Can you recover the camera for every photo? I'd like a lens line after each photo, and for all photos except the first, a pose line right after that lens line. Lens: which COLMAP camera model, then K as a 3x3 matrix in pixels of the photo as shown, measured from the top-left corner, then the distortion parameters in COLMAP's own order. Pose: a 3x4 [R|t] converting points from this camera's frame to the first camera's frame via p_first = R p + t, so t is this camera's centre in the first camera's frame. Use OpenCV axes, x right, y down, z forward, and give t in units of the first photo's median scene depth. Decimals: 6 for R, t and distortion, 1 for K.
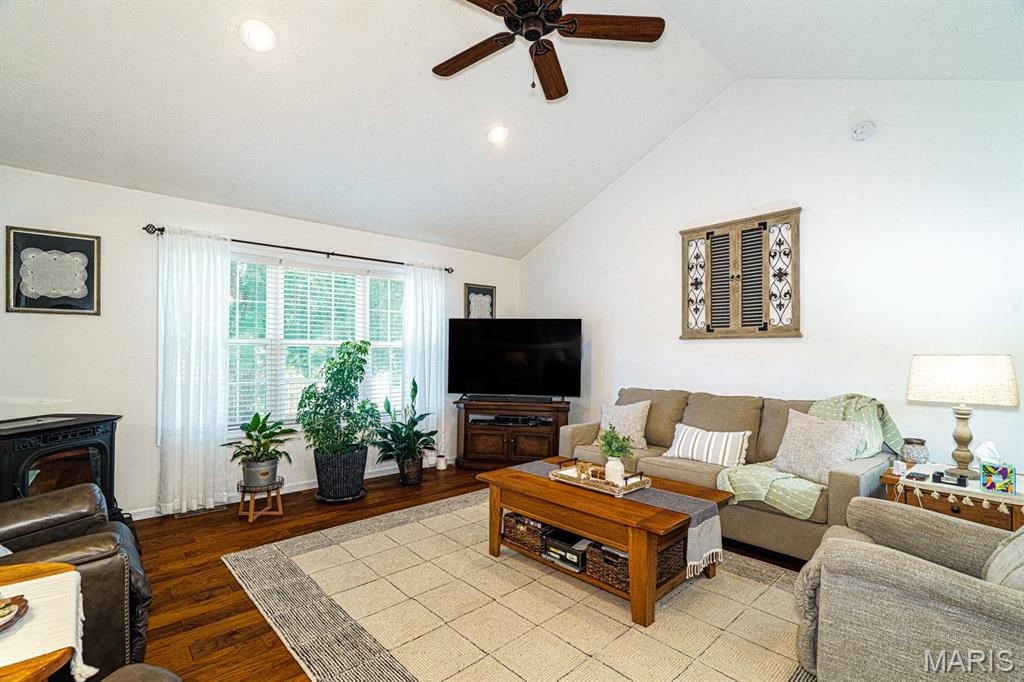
lens RADIAL K [[468.7, 0, 514.7], [0, 468.7, 349.8], [0, 0, 1]] dist [-0.007074, 0.000114]
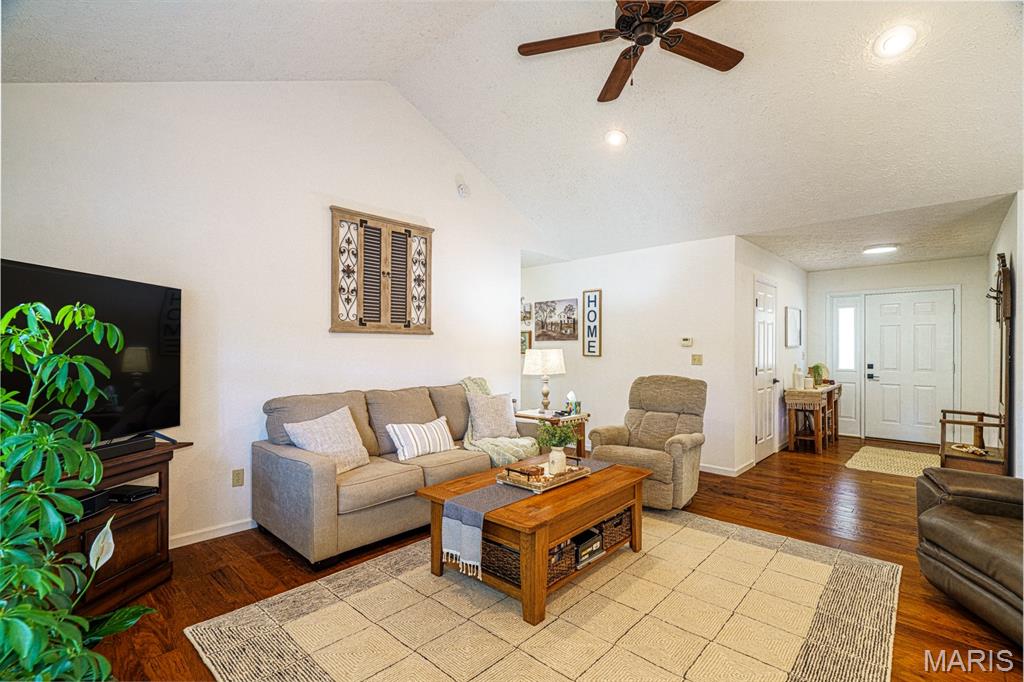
lens RADIAL K [[468.7, 0, 511.6], [0, 468.7, 344.1], [0, 0, 1]] dist [-0.007074, 0.000114]
pose [[-0.080297, -0.004590, 0.996760, -0.575192], [-0.012921, 0.999910, 0.003564, -0.008444], [-0.996687, -0.012593, -0.080349, 0.806456]]
